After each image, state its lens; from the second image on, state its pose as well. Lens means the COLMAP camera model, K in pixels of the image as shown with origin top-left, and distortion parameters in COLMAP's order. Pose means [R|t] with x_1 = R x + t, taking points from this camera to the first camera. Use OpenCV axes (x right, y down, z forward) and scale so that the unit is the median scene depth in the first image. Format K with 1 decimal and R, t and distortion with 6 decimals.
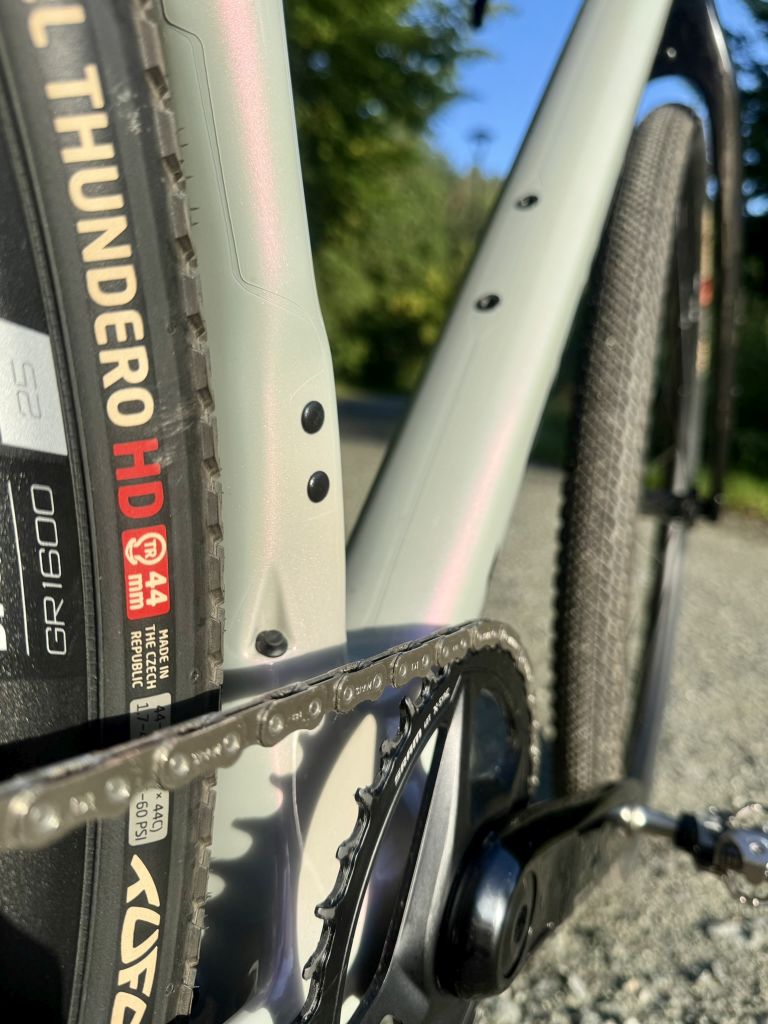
lens RADIAL K [[853.6, 0, 384.0], [0, 853.6, 512.0], [0, 0, 1]] dist [-0.094624, 0.089201]
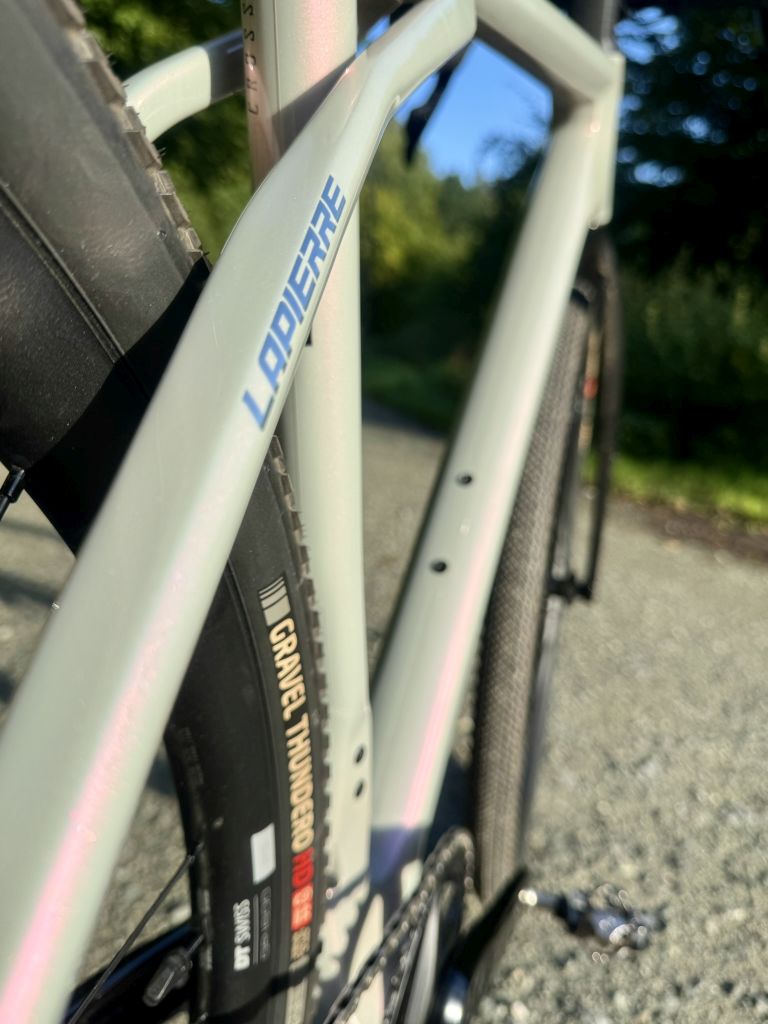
lens RADIAL K [[837.3, 0, 384.0], [0, 837.3, 512.0], [0, 0, 1]] dist [-0.006645, -0.046065]
pose [[0.991415, 0.007364, 0.130546, -0.053564], [-0.015470, 0.998007, 0.061185, -0.146993], [-0.129835, -0.062679, 0.989552, -0.136446]]
